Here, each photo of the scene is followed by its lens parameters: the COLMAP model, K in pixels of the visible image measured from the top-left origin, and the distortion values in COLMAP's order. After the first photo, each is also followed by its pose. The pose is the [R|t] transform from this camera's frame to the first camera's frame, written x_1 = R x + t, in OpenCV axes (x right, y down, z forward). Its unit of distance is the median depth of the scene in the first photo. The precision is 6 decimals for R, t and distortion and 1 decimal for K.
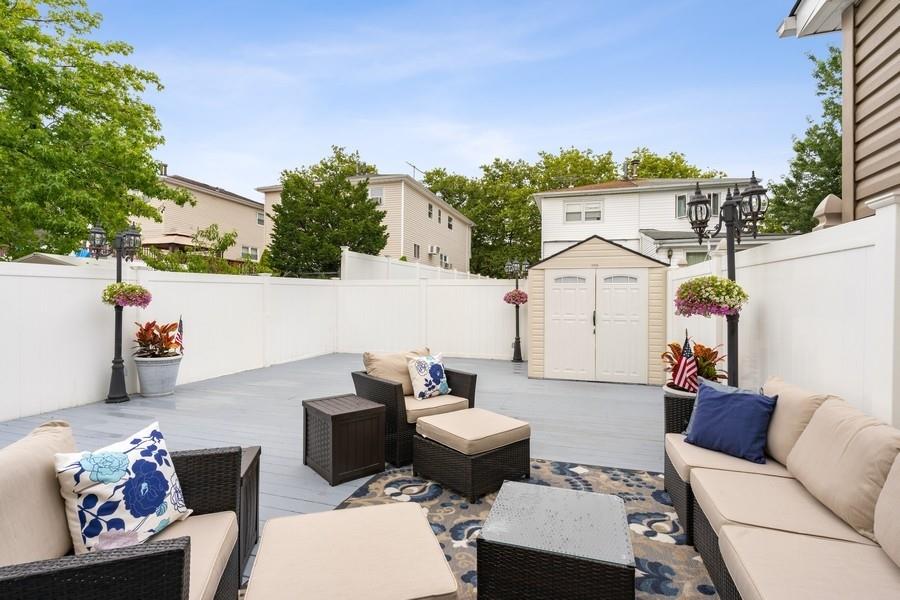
lens RADIAL K [[429.2, 0, 449.5], [0, 429.2, 296.5], [0, 0, 1]] dist [0.000622, 0.000392]
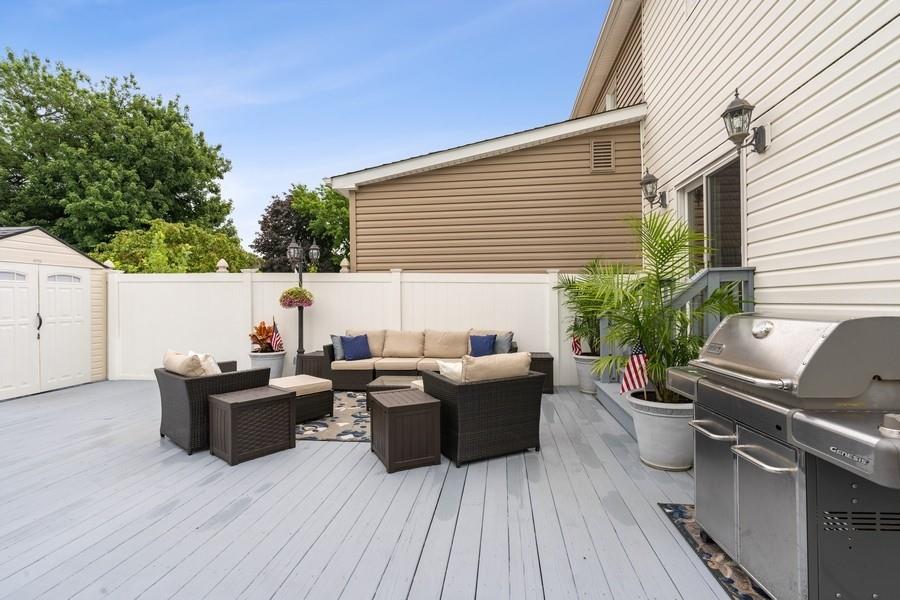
lens RADIAL K [[429.2, 0, 449.5], [0, 429.2, 296.5], [0, 0, 1]] dist [0.000622, 0.000392]
pose [[-0.187237, 0.004153, 0.982306, -0.721996], [-0.005462, 0.999971, -0.005269, 0.000298], [-0.982300, -0.006351, -0.187209, 0.355808]]
